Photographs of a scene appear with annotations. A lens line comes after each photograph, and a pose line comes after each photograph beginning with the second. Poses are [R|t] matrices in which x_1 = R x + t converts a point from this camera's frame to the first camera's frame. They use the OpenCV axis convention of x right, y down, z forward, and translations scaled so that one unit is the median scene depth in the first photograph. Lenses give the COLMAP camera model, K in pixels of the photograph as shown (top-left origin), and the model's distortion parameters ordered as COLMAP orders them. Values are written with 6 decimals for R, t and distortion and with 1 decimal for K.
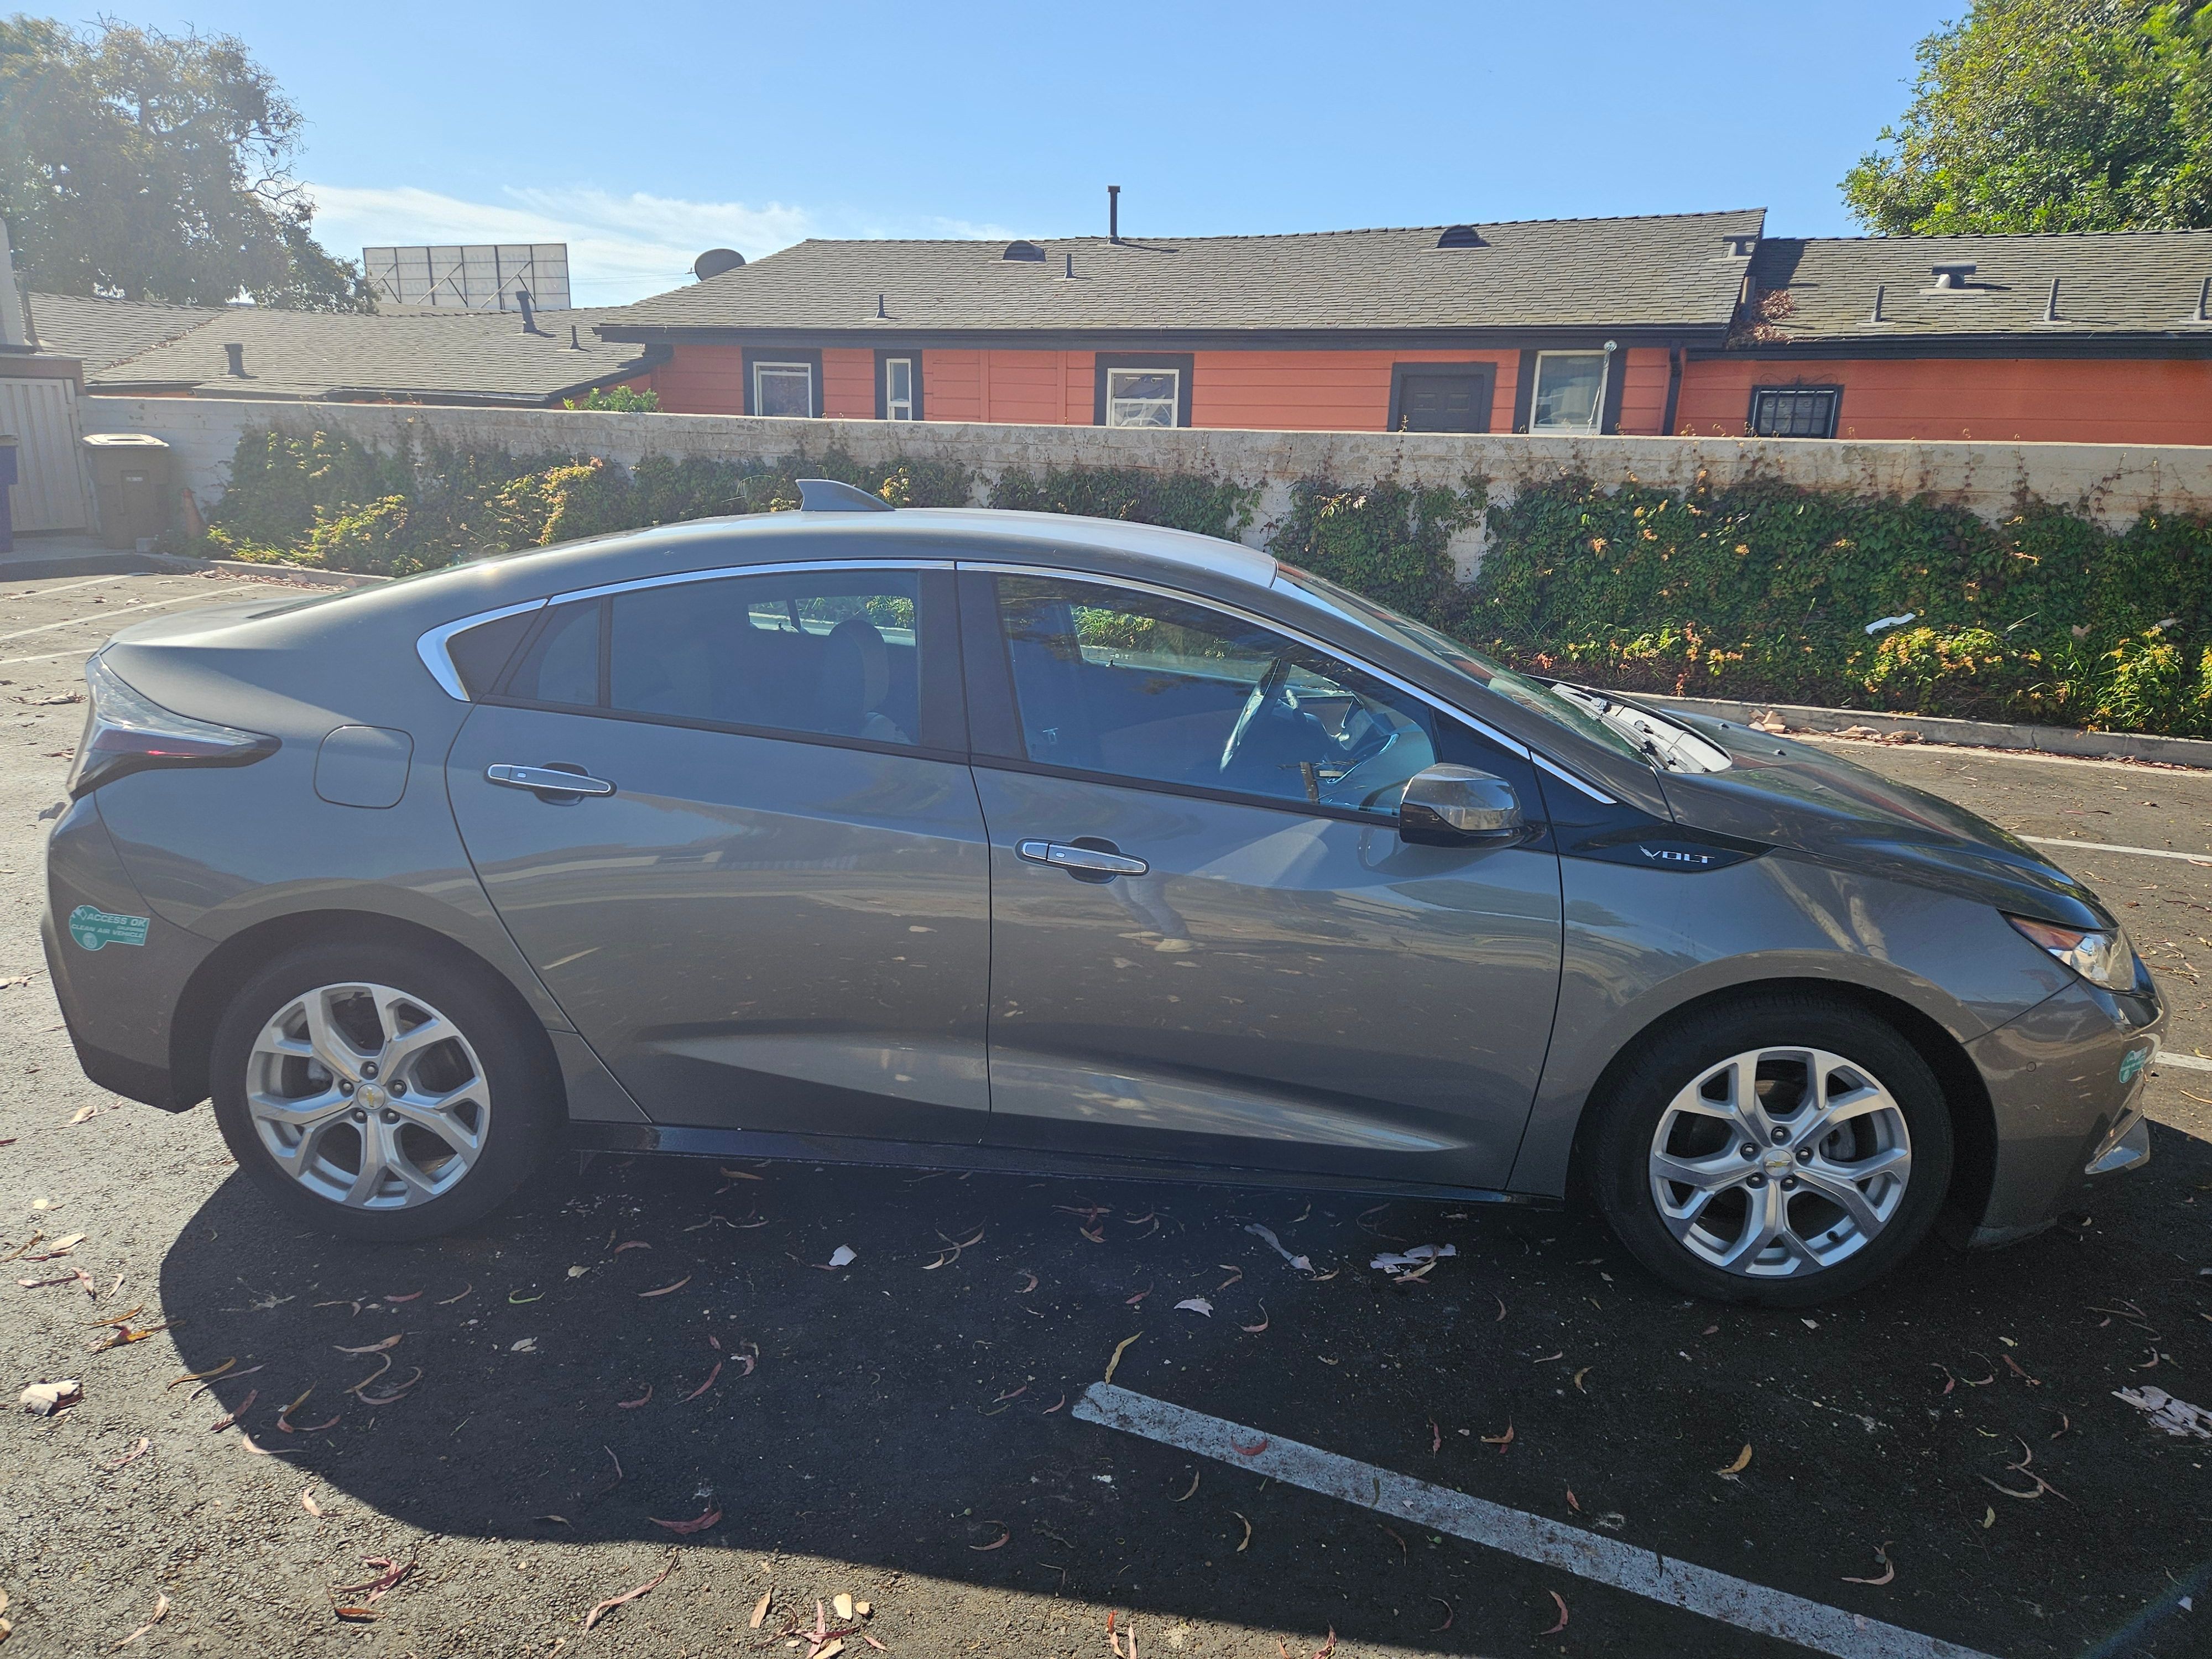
lens RADIAL K [[1470.8, 0, 1103.1], [0, 1470.8, 843.7], [0, 0, 1]] dist [0.081525, -0.063136]
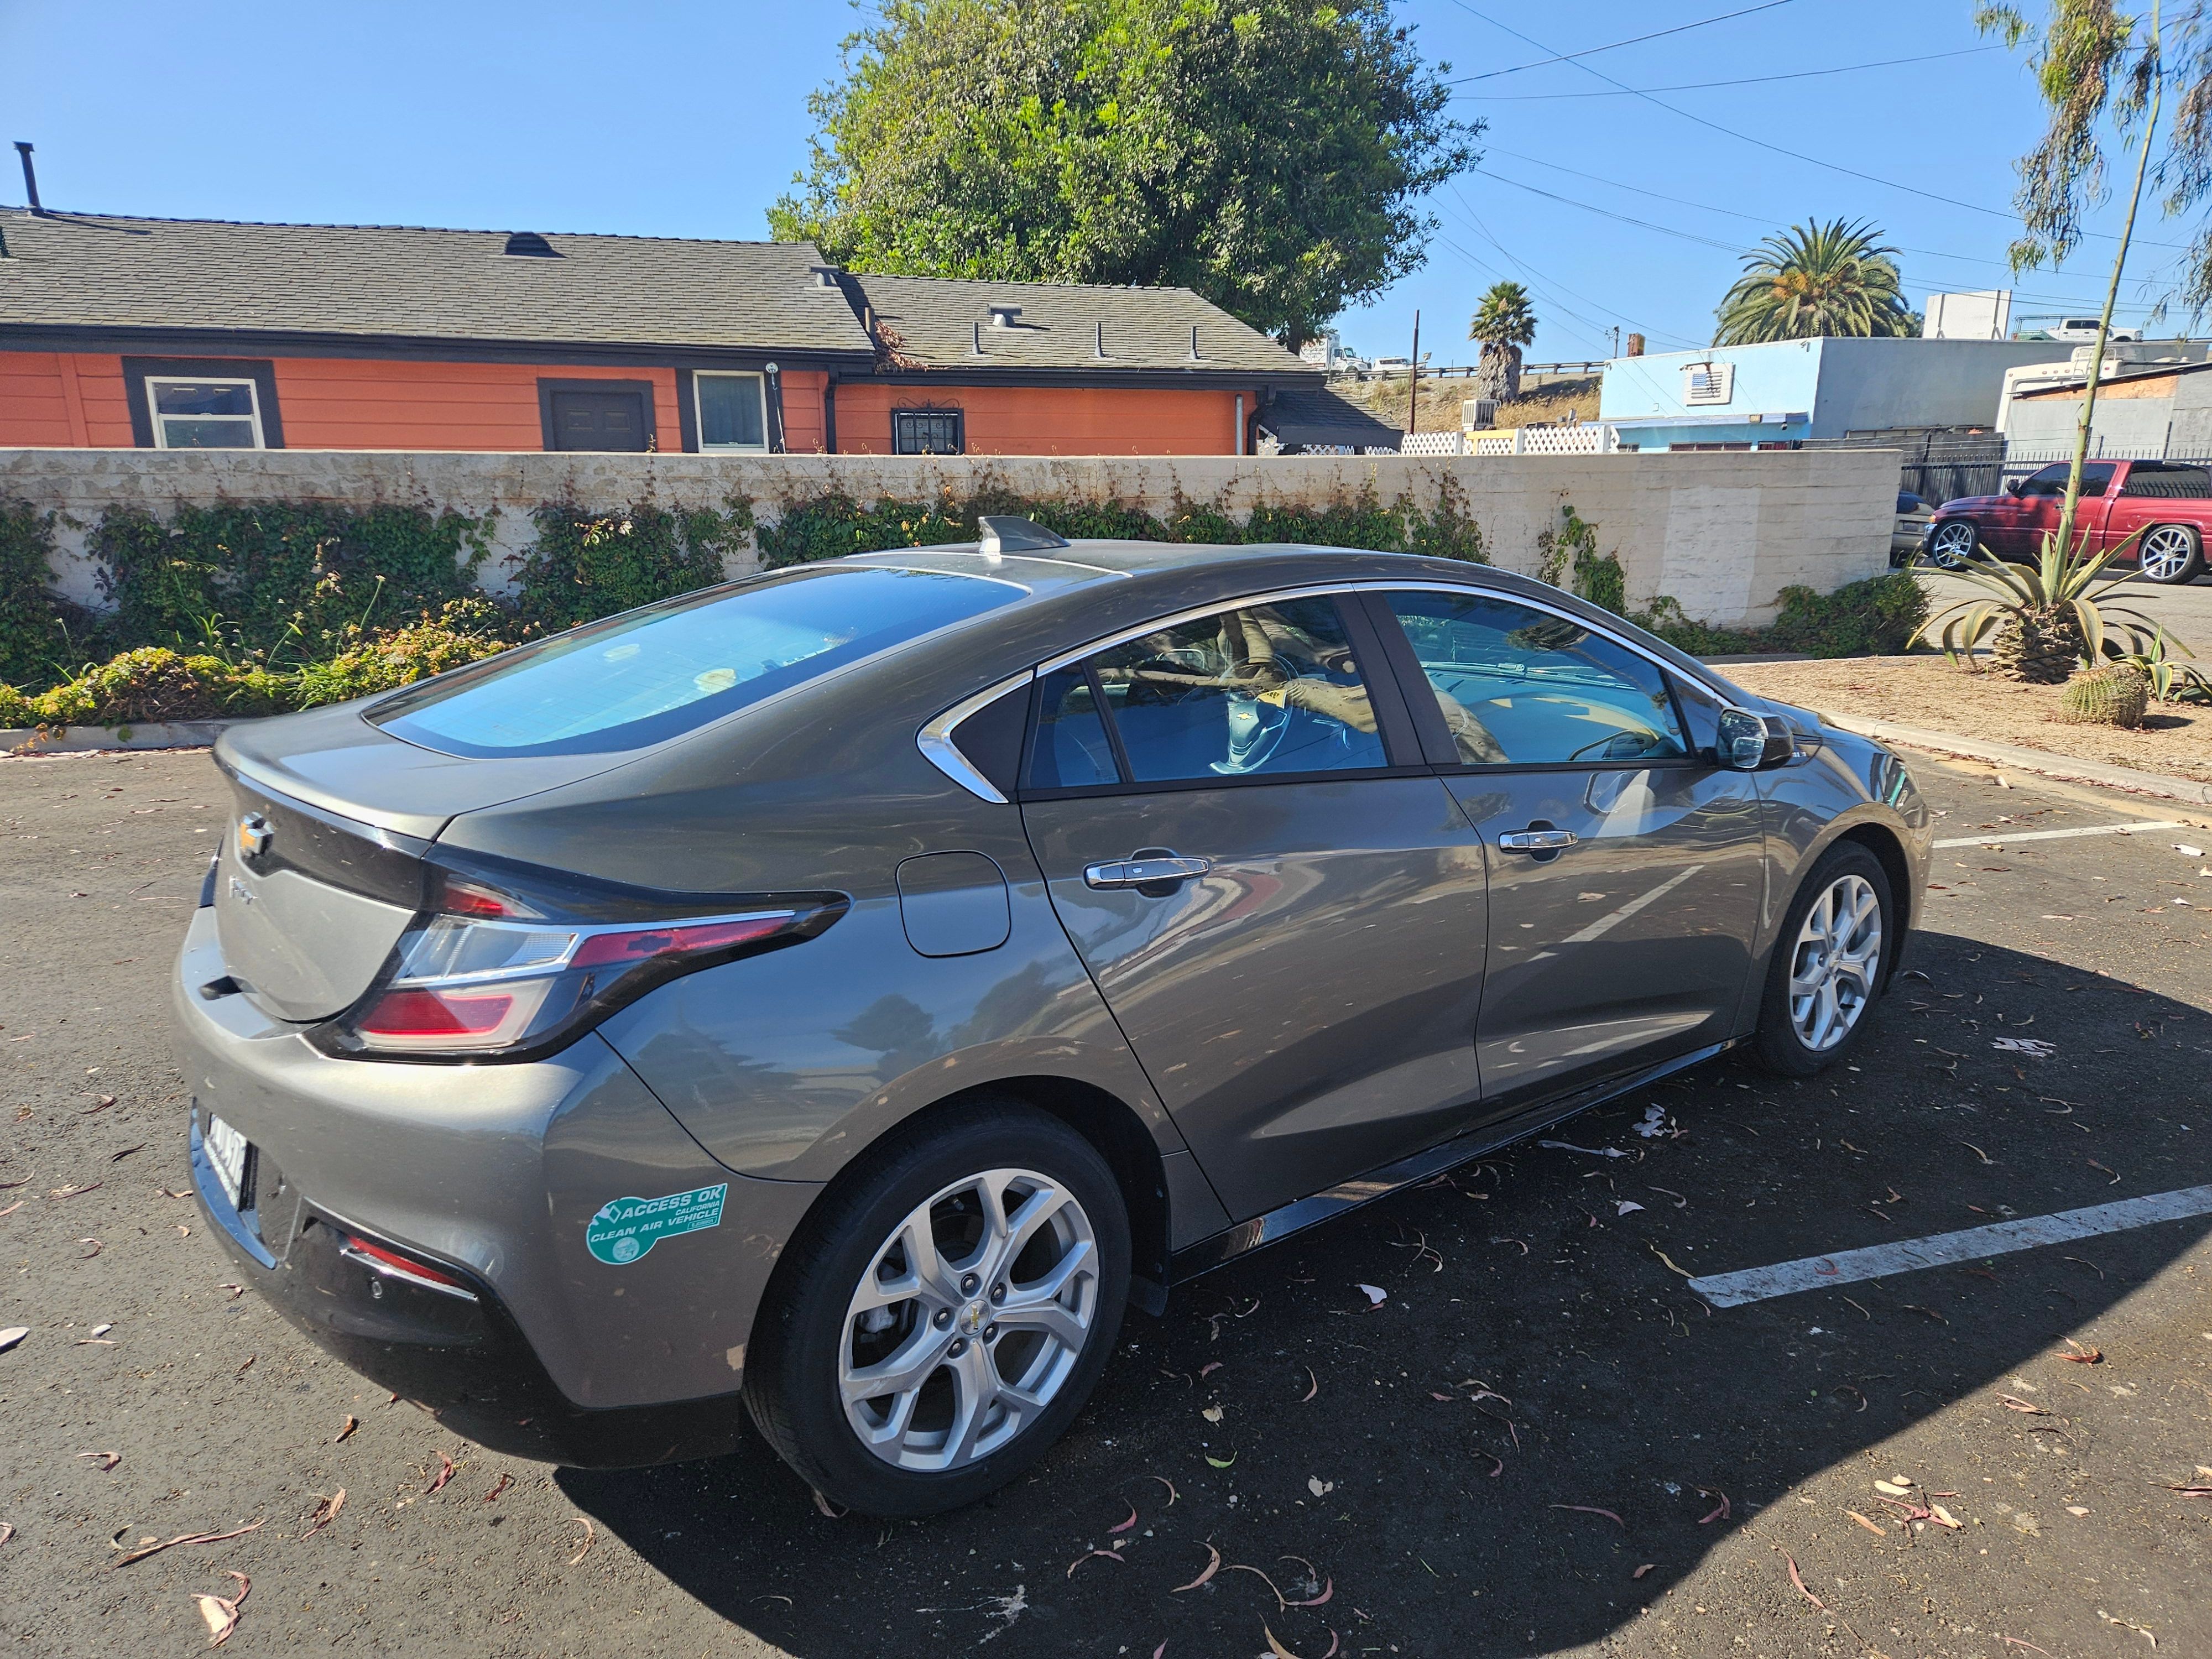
lens RADIAL K [[1473.5, 0, 1161.3], [0, 1473.5, 856.2], [0, 0, 1]] dist [0.079534, -0.059654]
pose [[0.744009, -0.197019, 0.638462, -0.199621], [0.199548, 0.977449, 0.069089, -0.023779], [-0.637676, 0.076001, 0.766546, 0.072818]]
